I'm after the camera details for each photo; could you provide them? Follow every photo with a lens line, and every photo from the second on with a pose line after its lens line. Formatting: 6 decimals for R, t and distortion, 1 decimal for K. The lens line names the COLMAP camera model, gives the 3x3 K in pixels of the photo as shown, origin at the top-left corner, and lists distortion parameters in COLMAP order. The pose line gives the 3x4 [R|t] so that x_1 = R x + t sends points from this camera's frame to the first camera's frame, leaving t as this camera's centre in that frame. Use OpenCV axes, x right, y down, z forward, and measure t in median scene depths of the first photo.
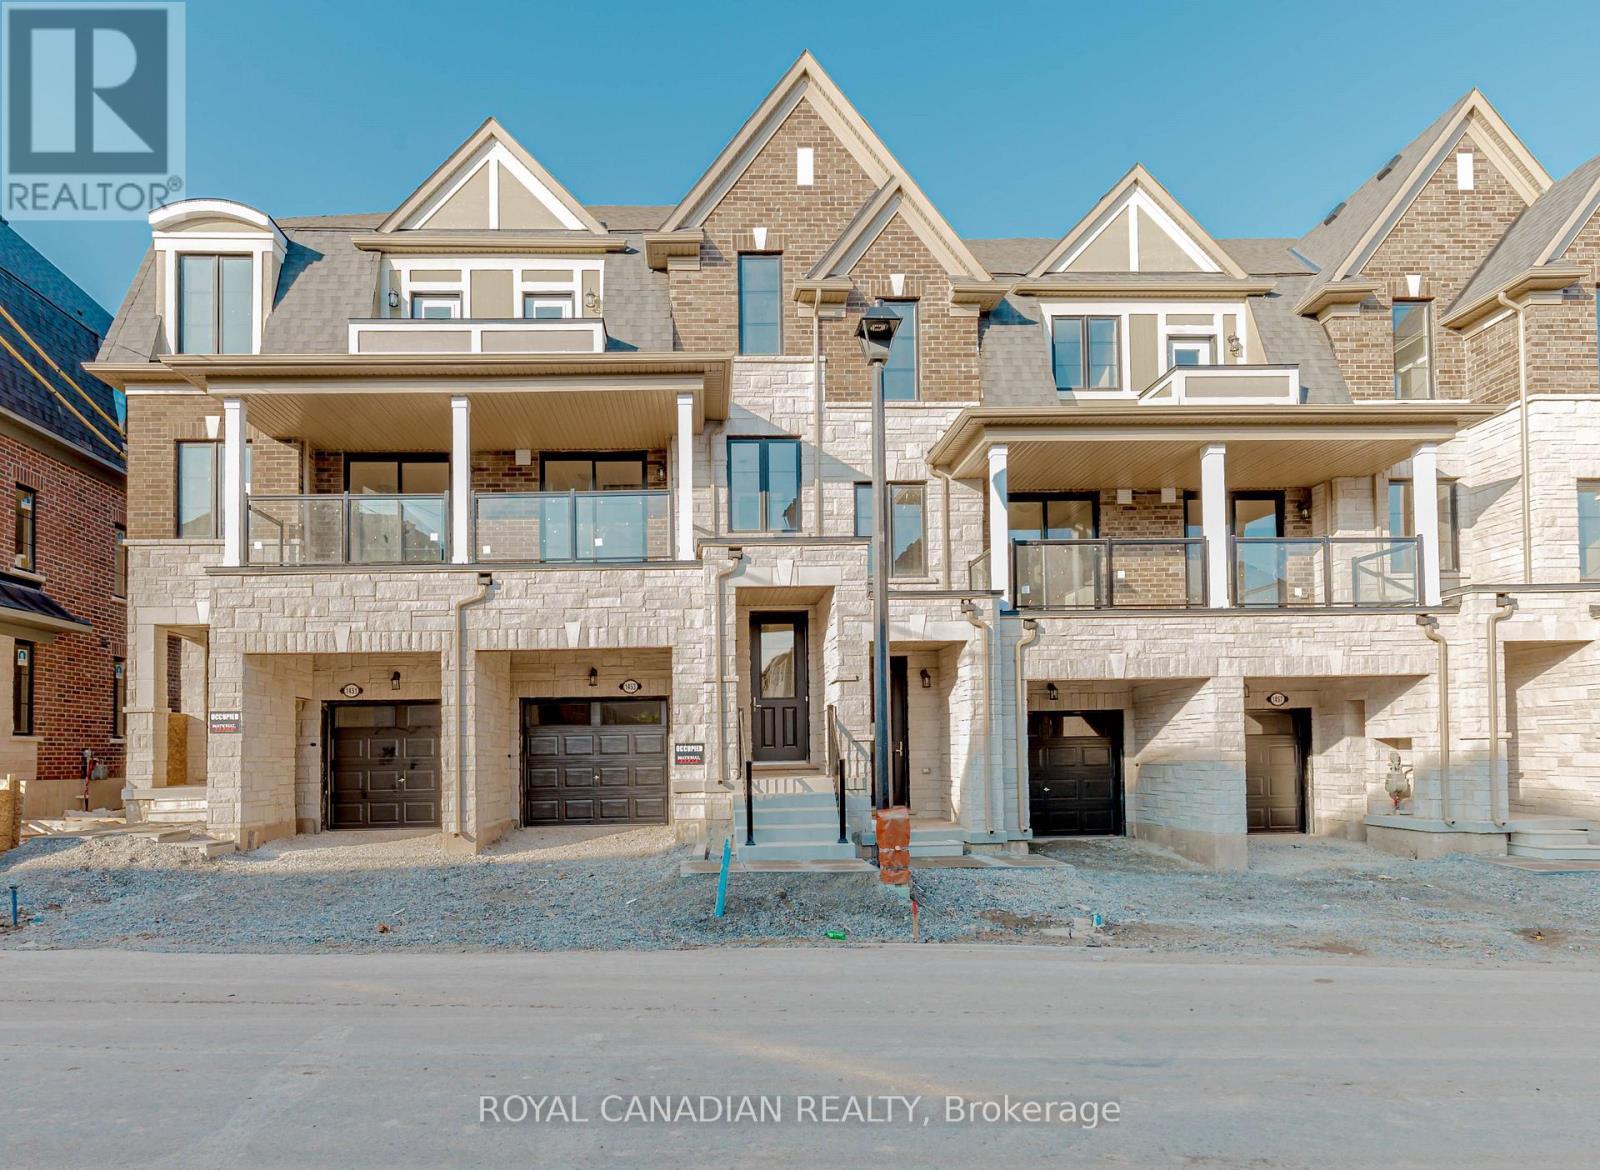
lens RADIAL K [[1028.2, 0, 800.1], [0, 1028.2, 676.0], [0, 0, 1]] dist [-0.000034, -0.002710]
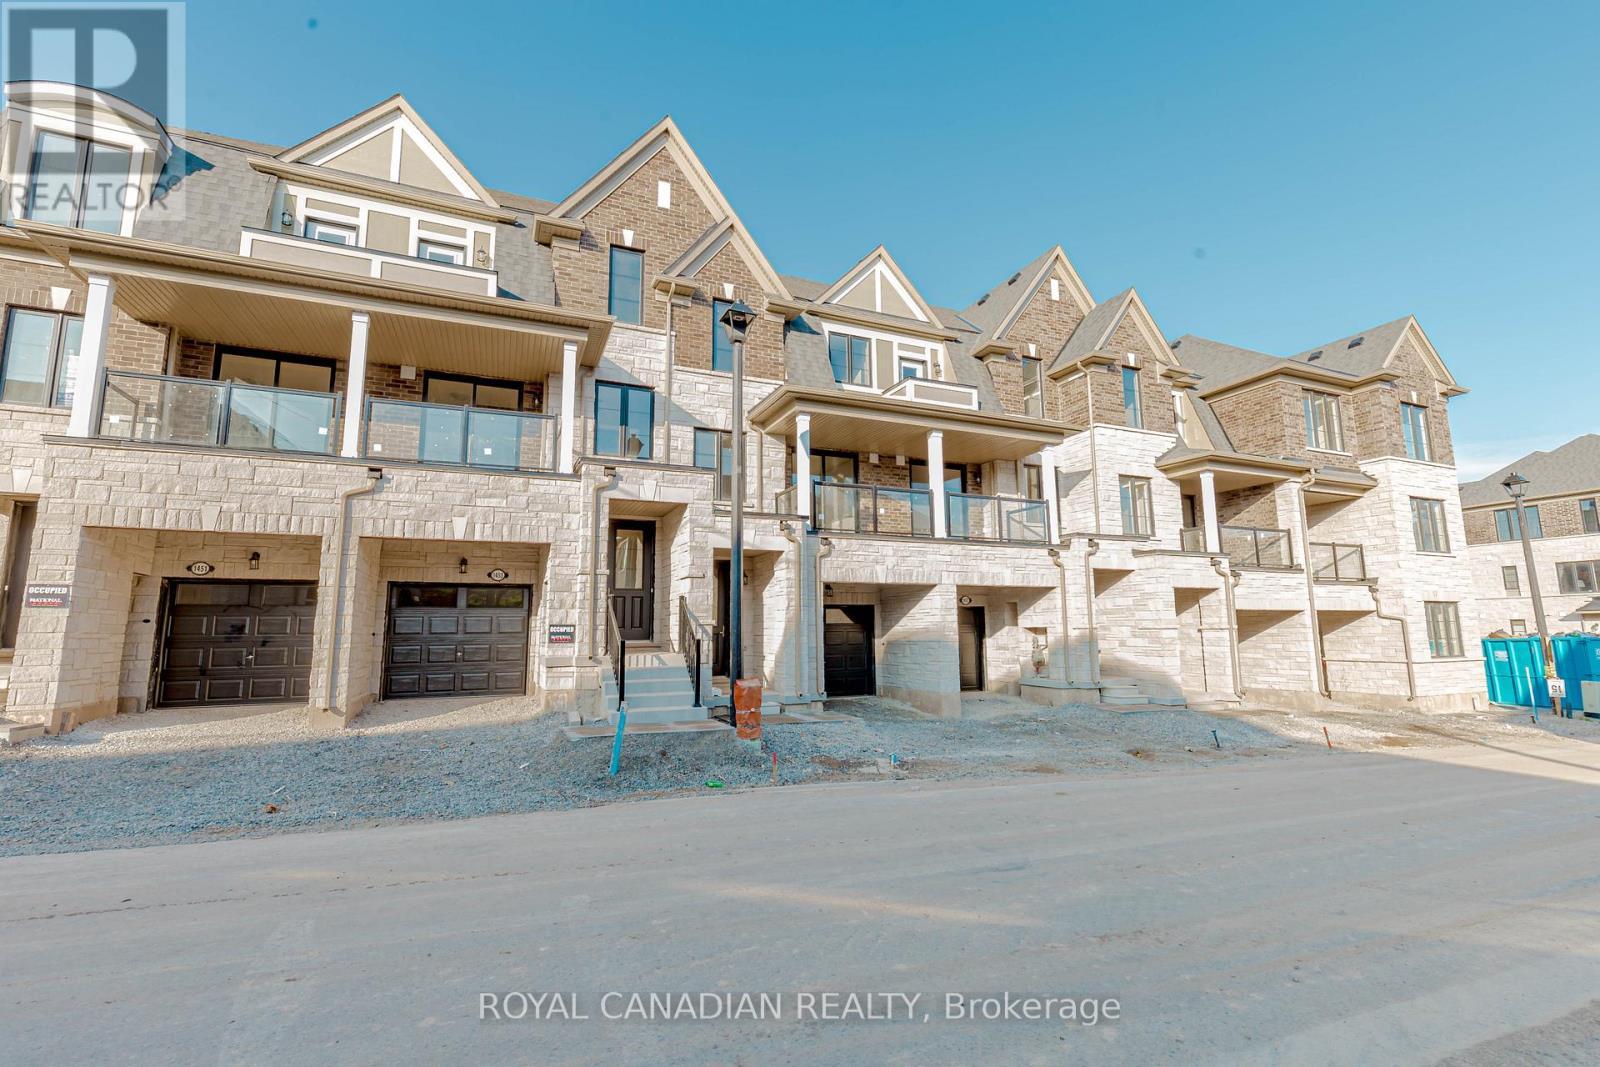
lens RADIAL K [[735.2, 0, 827.3], [0, 735.2, 490.2], [0, 0, 1]] dist [0.000355, -0.000634]
pose [[0.919062, 0.083686, 0.385125, -0.156803], [-0.037616, 0.991361, -0.125650, 0.005579], [-0.392313, 0.100994, 0.914271, 0.076019]]
